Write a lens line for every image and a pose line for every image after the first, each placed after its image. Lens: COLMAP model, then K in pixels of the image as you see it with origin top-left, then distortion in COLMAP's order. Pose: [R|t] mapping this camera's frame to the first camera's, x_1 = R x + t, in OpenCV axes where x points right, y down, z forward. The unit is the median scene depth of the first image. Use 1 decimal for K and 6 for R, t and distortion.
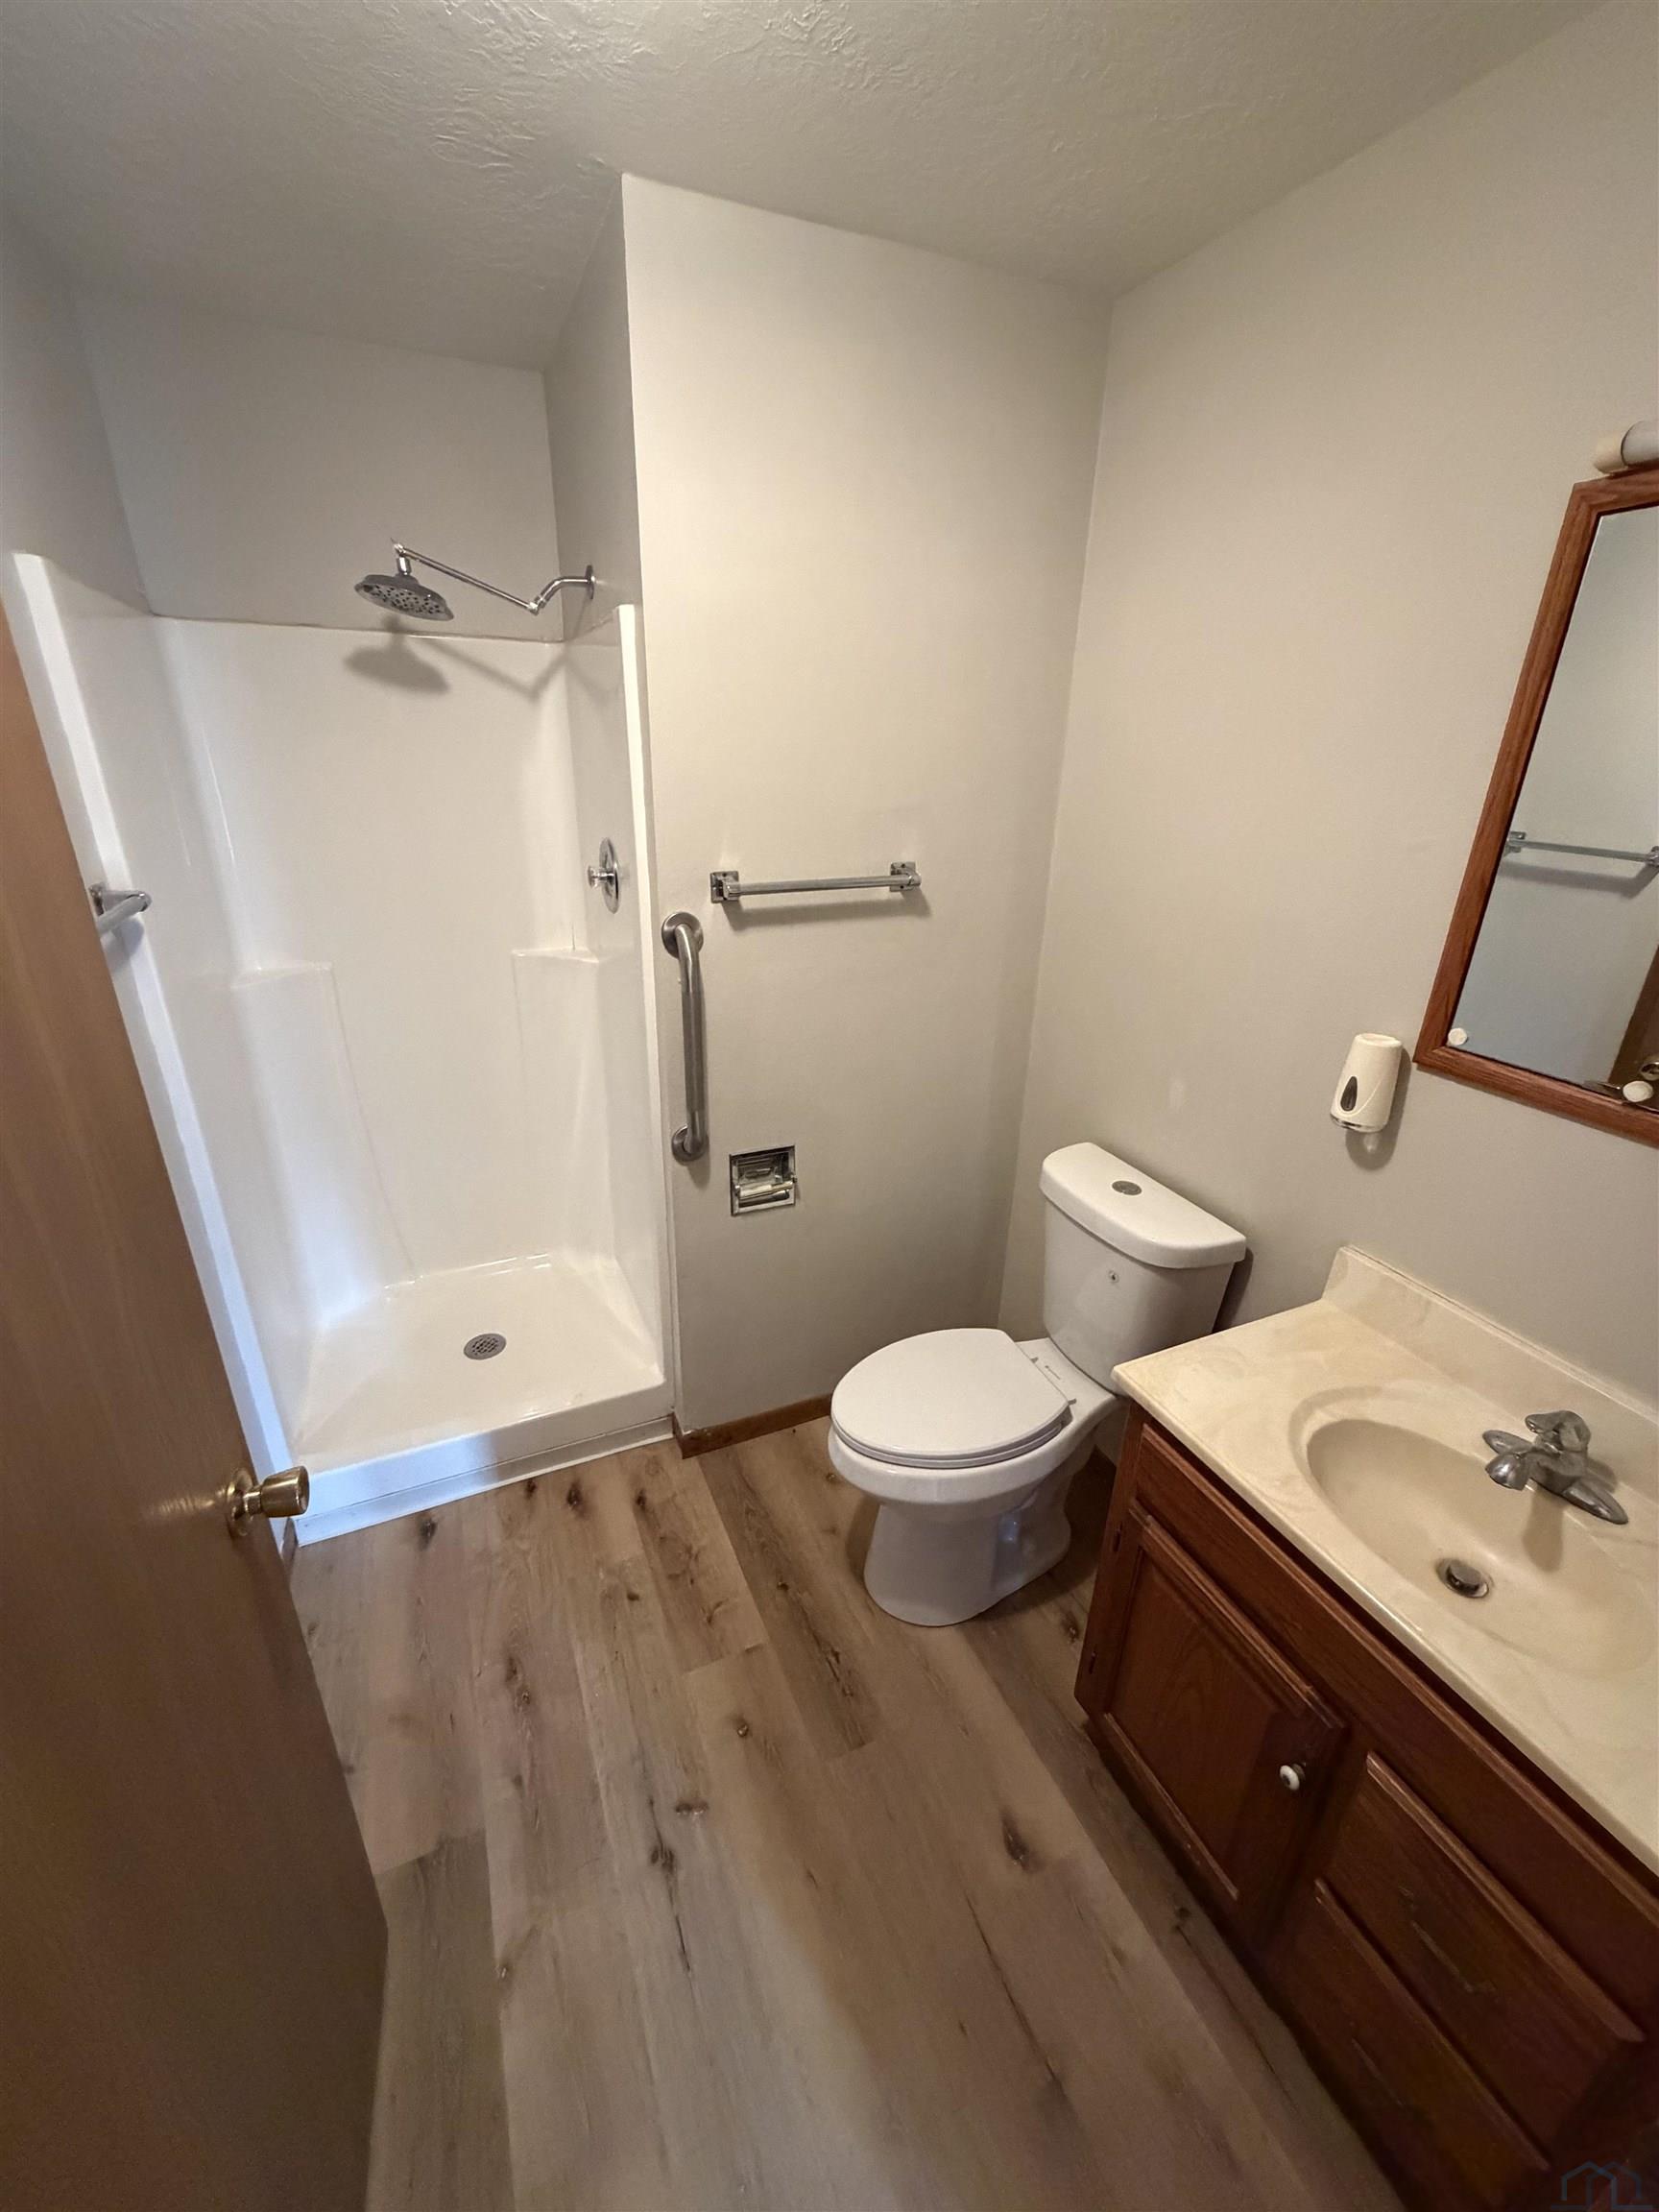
lens RADIAL K [[884.5, 0, 829.5], [0, 884.5, 1106.0], [0, 0, 1]] dist [-0.001518, -0.000117]
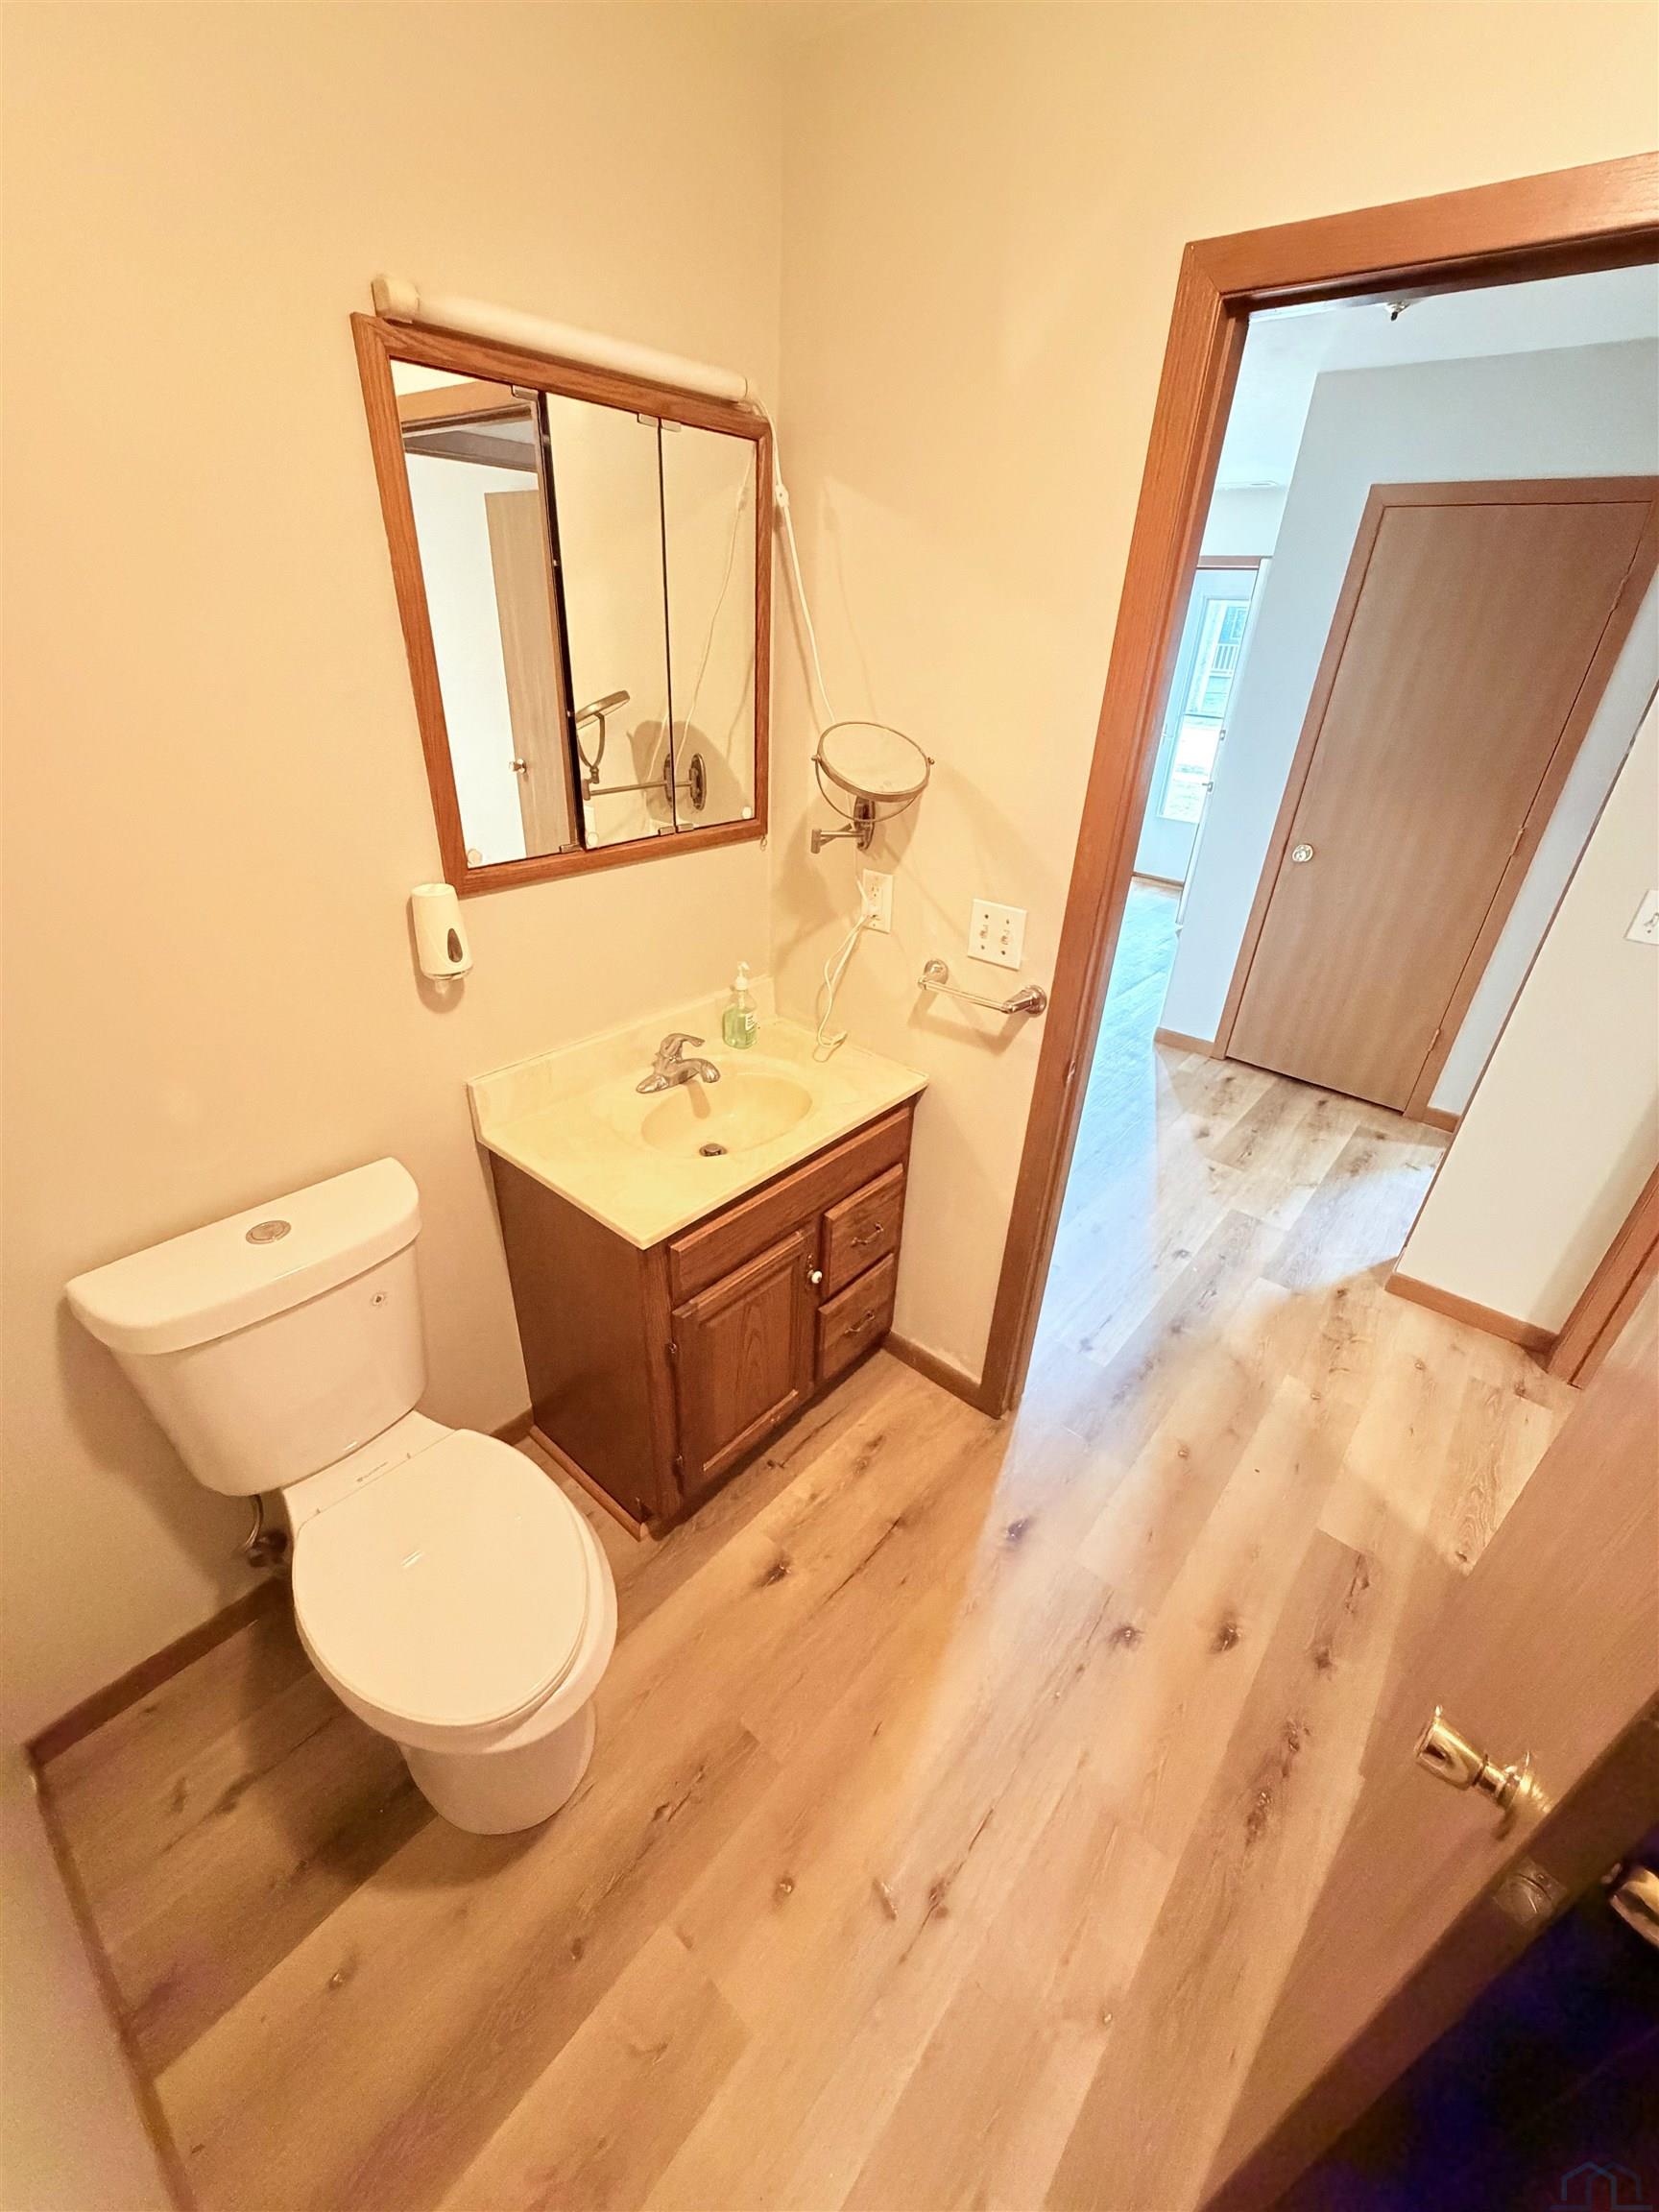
lens RADIAL K [[884.5, 0, 829.5], [0, 884.5, 1106.0], [0, 0, 1]] dist [-0.001518, -0.000117]
pose [[-0.434589, -0.470973, 0.767670, -0.457636], [0.292814, 0.732176, 0.614963, -0.362429], [-0.851700, 0.492040, -0.180288, 0.854337]]
